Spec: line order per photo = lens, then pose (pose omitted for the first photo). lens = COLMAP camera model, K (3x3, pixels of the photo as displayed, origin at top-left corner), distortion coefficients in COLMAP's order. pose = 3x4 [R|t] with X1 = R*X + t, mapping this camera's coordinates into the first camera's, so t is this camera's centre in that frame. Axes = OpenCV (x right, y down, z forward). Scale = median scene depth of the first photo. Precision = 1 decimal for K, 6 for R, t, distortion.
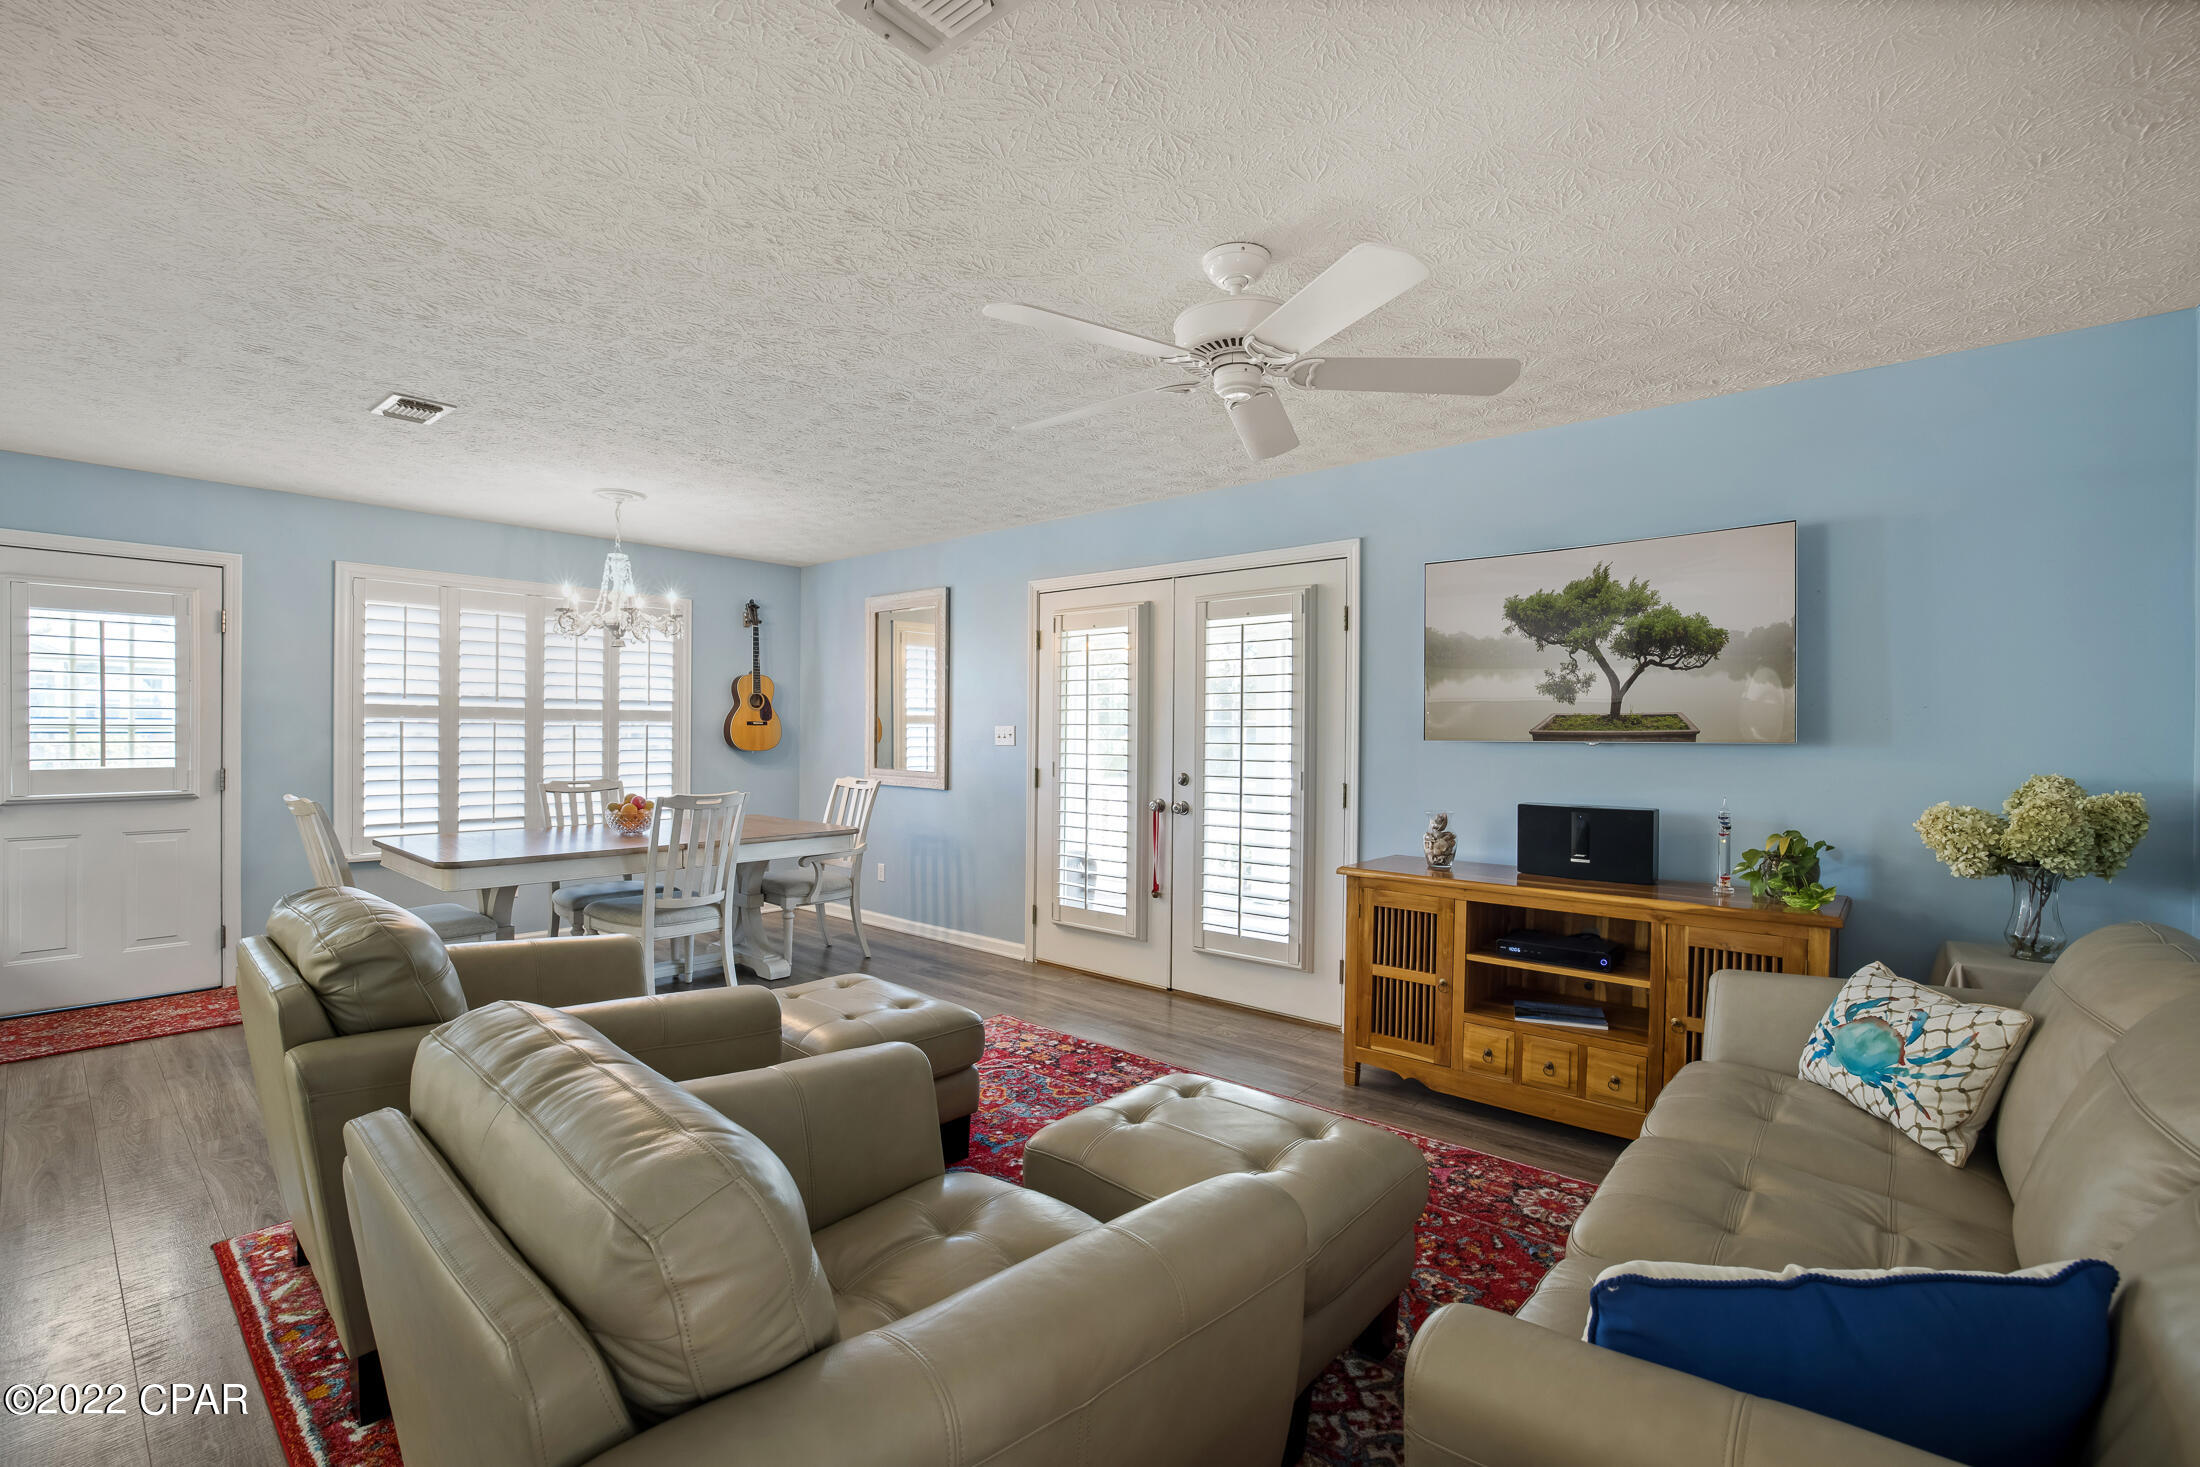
lens RADIAL K [[959.3, 0, 1100.0], [0, 959.3, 733.5], [0, 0, 1]] dist [-0.052749, 0.017268]
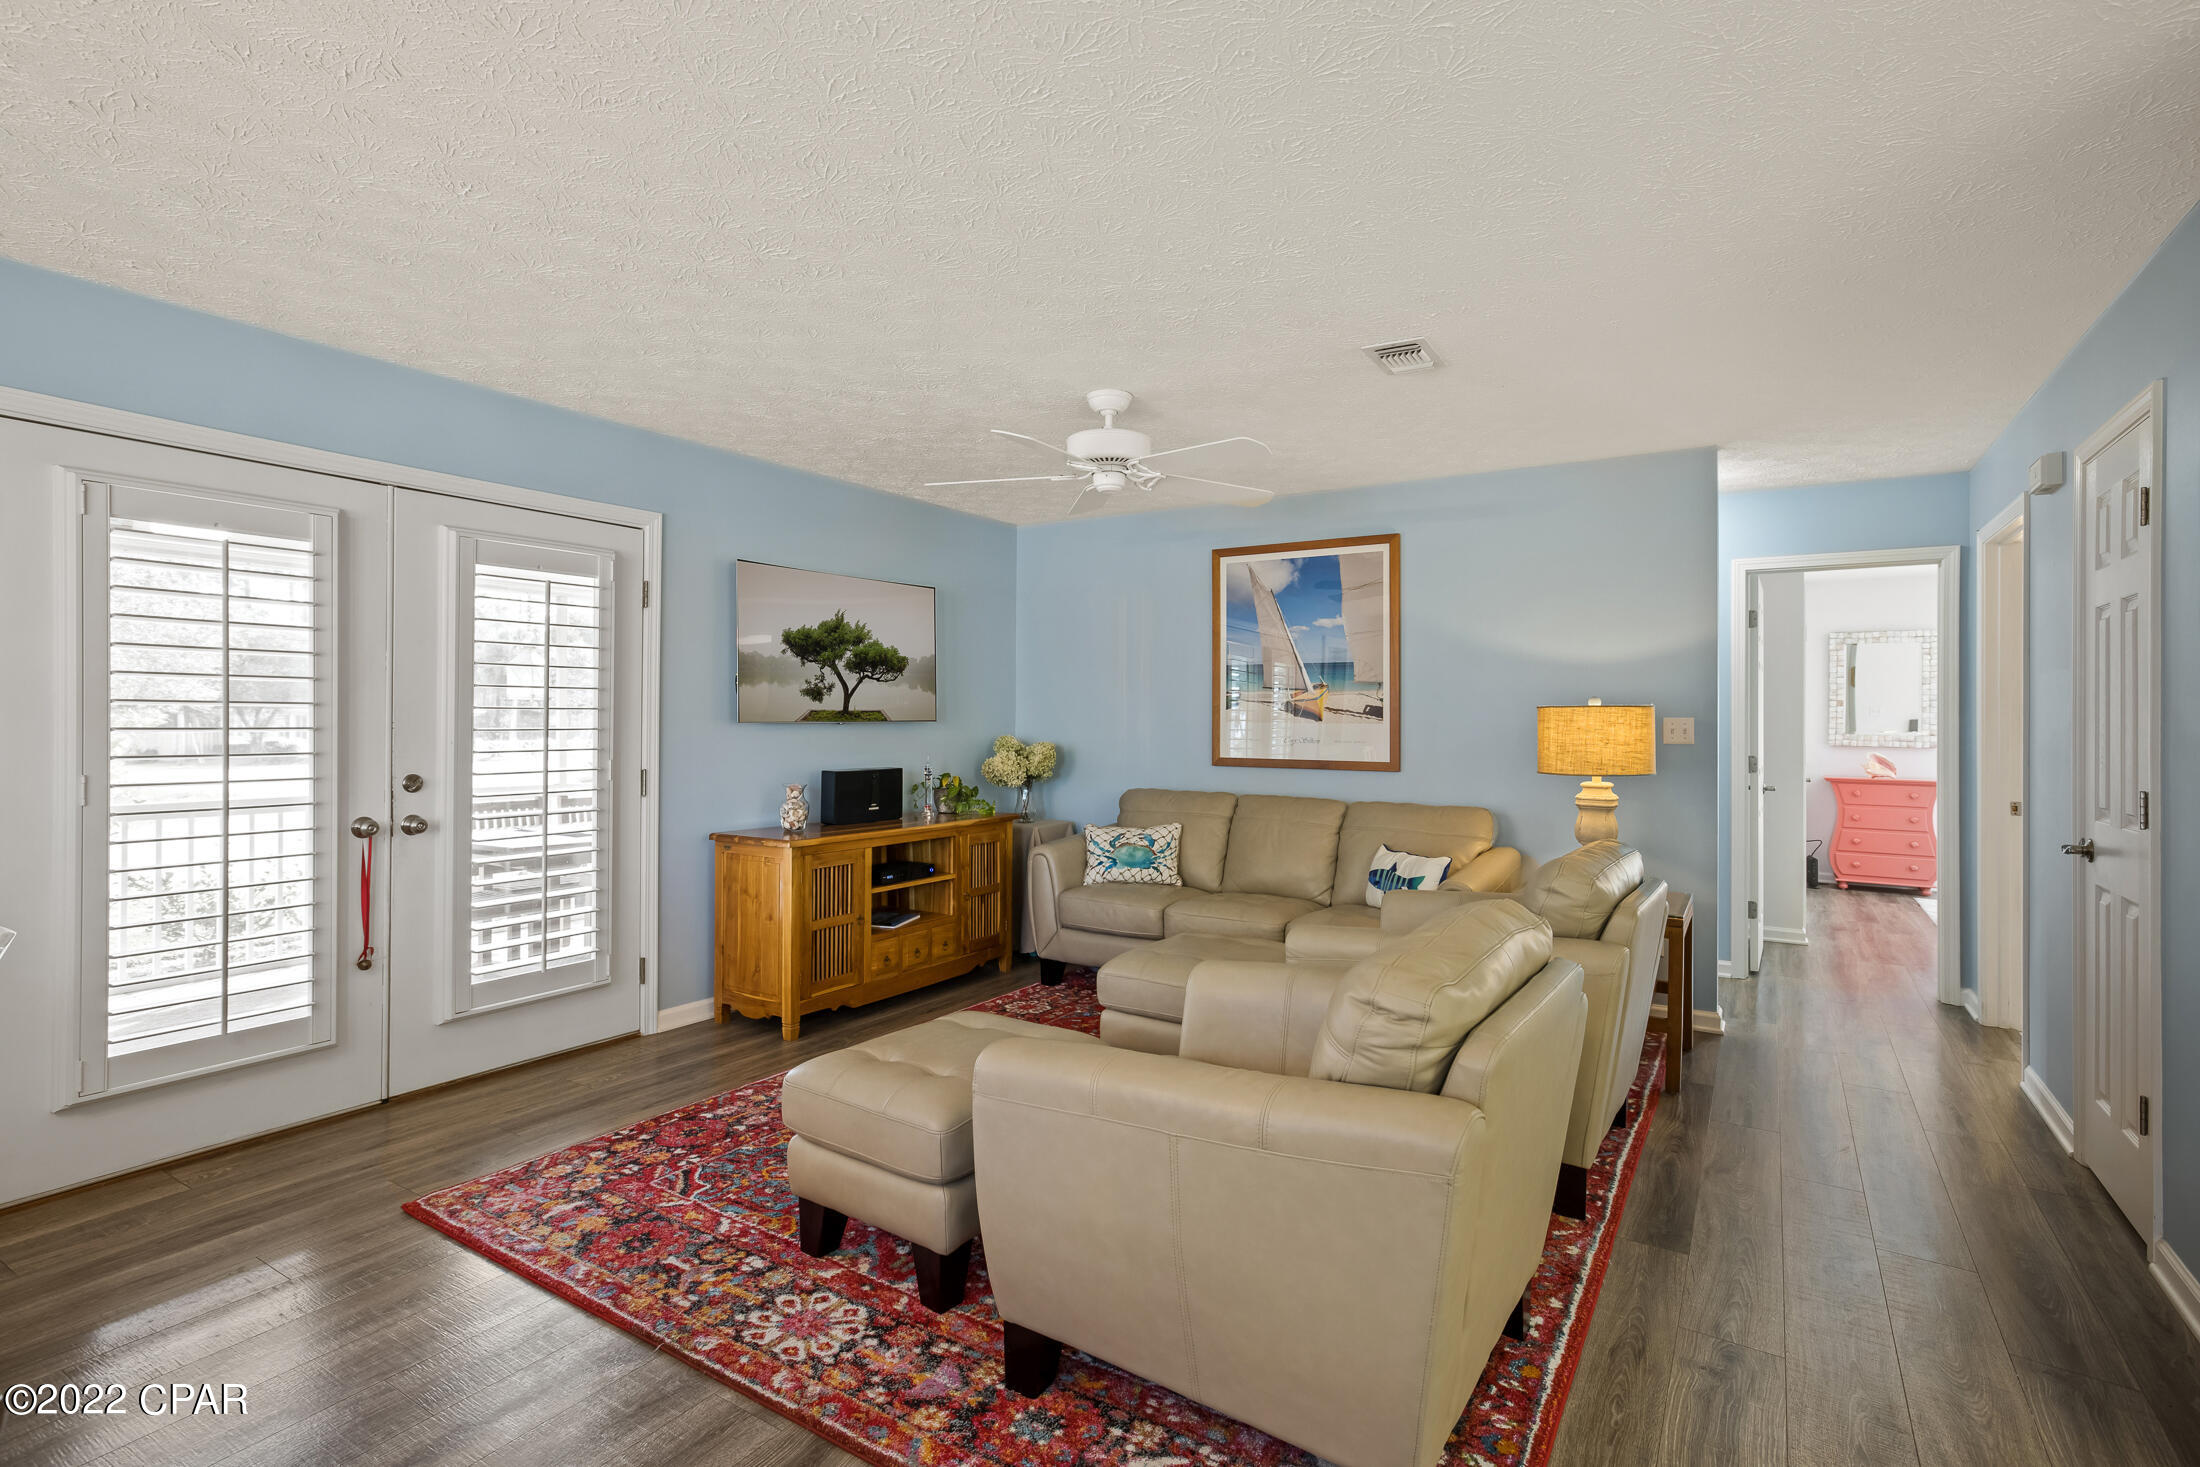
lens RADIAL K [[1050.0, 0, 1096.2], [0, 1050.0, 714.7], [0, 0, 1]] dist [-0.017581, 0.020282]
pose [[-0.139116, -0.005306, 0.990262, -0.731565], [-0.004693, 0.999978, 0.004699, -0.007378], [-0.990265, -0.003993, -0.139138, 0.623706]]
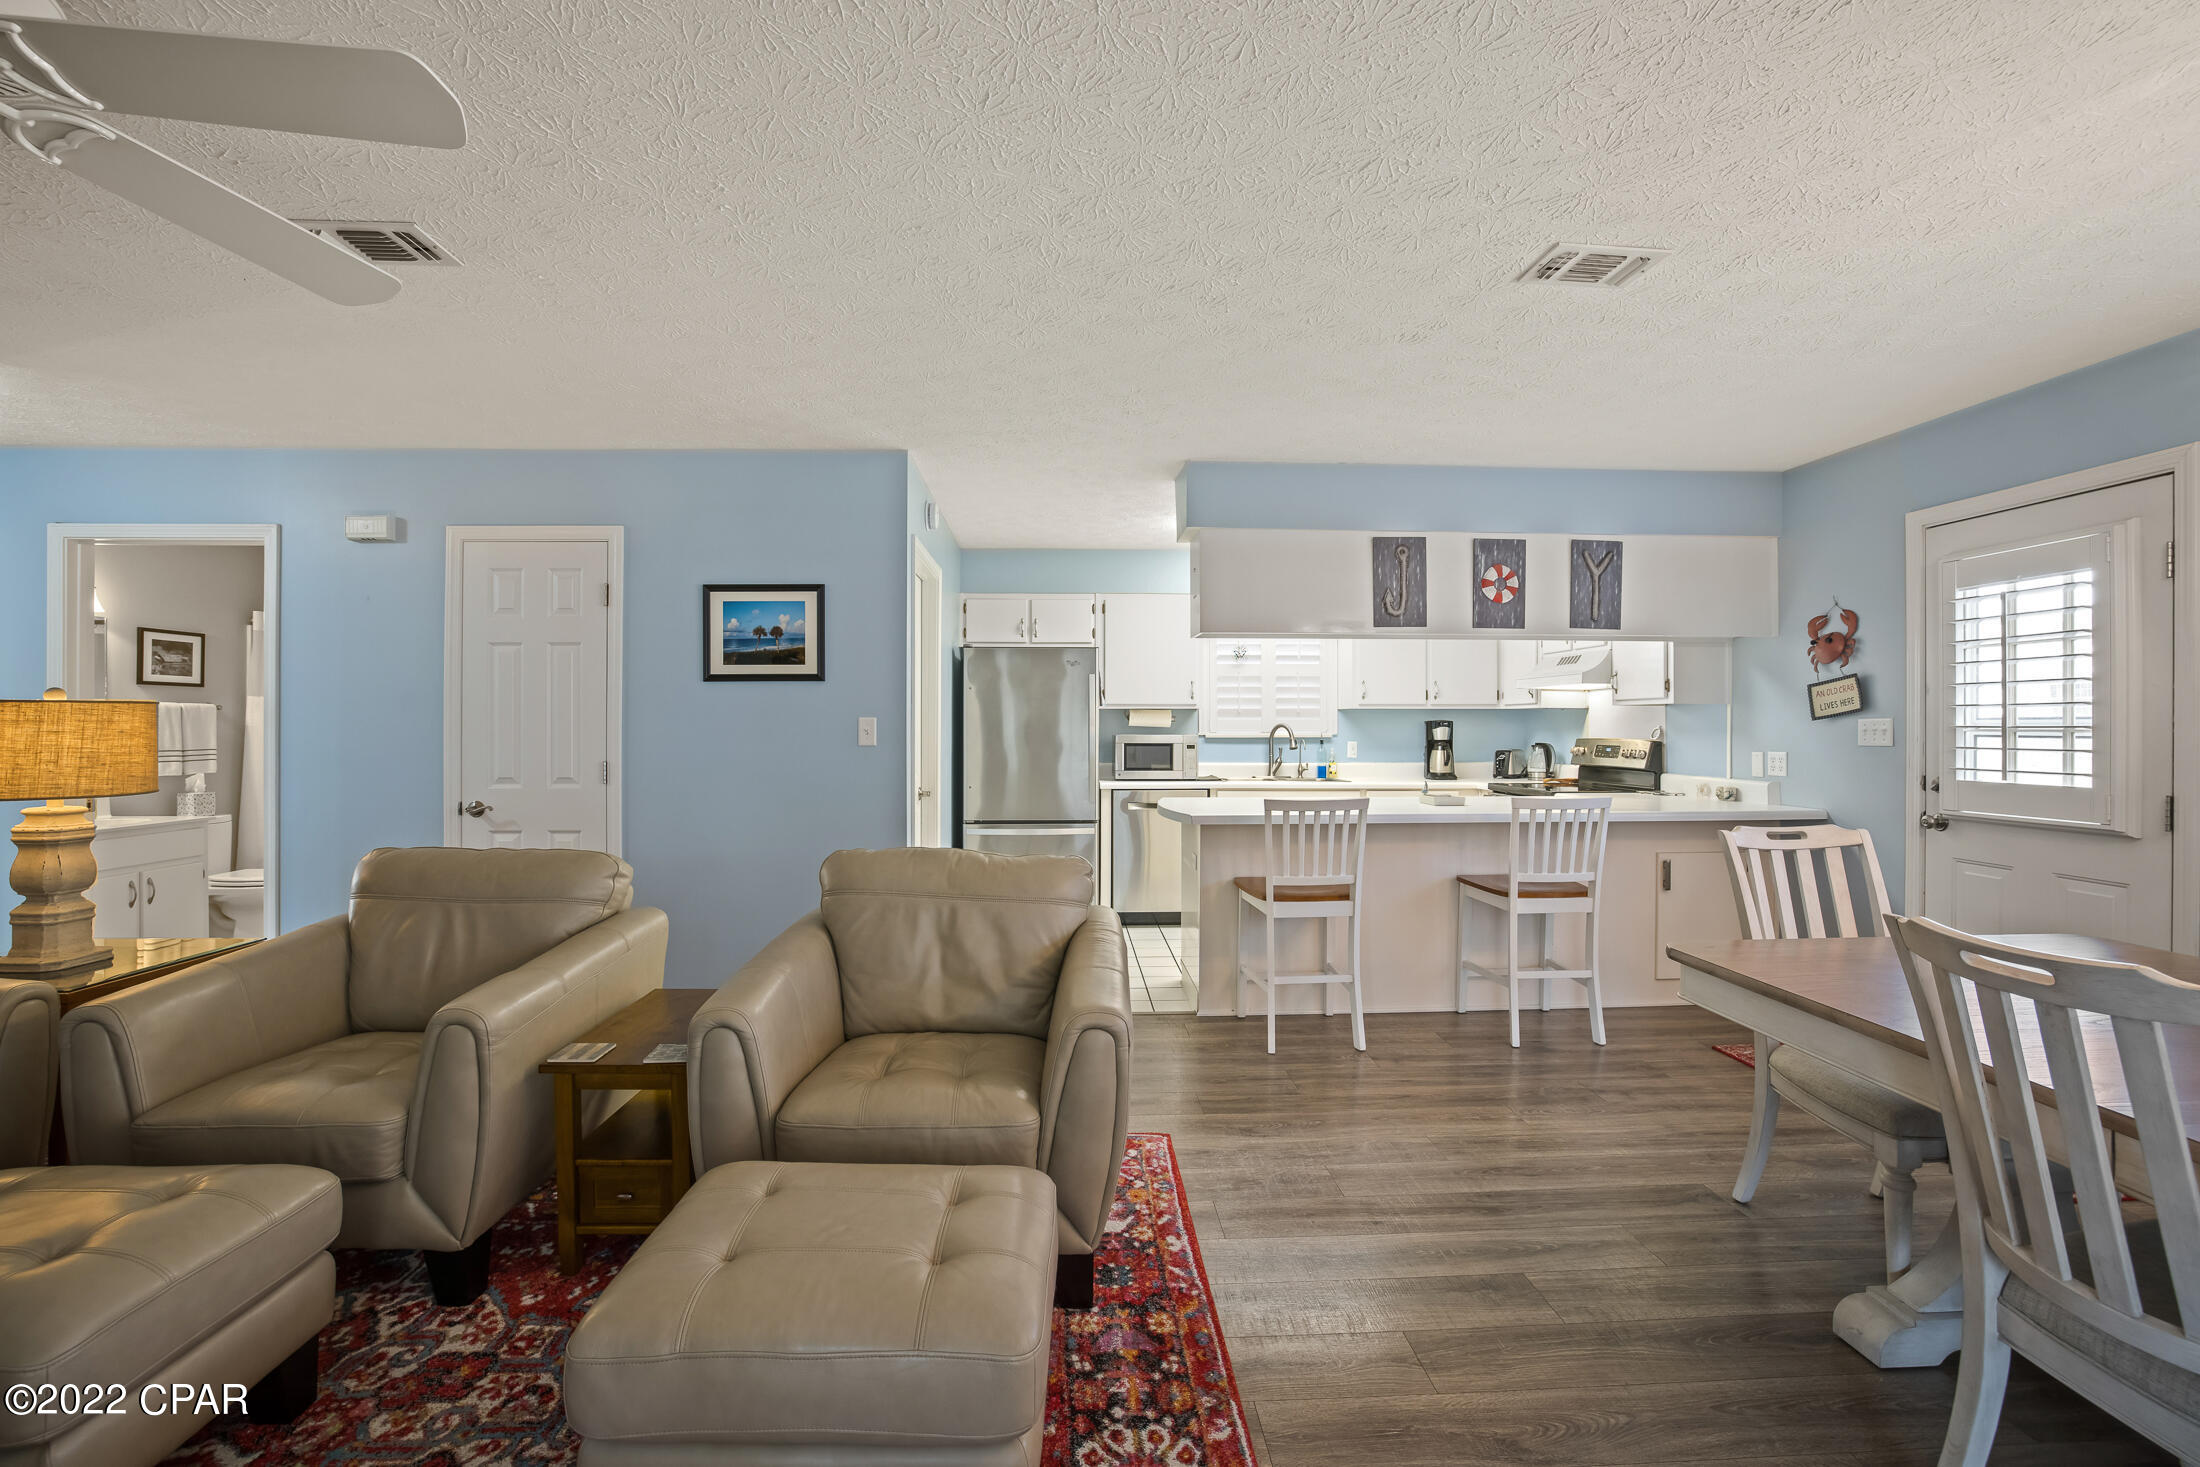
lens RADIAL K [[951.4, 0, 1101.8], [0, 951.4, 722.5], [0, 0, 1]] dist [-0.049554, 0.017642]
pose [[-0.726354, -0.008113, -0.687272, -0.000254], [-0.008182, 0.999962, -0.003157, -0.003769], [0.687272, 0.003331, -0.726393, 0.922028]]
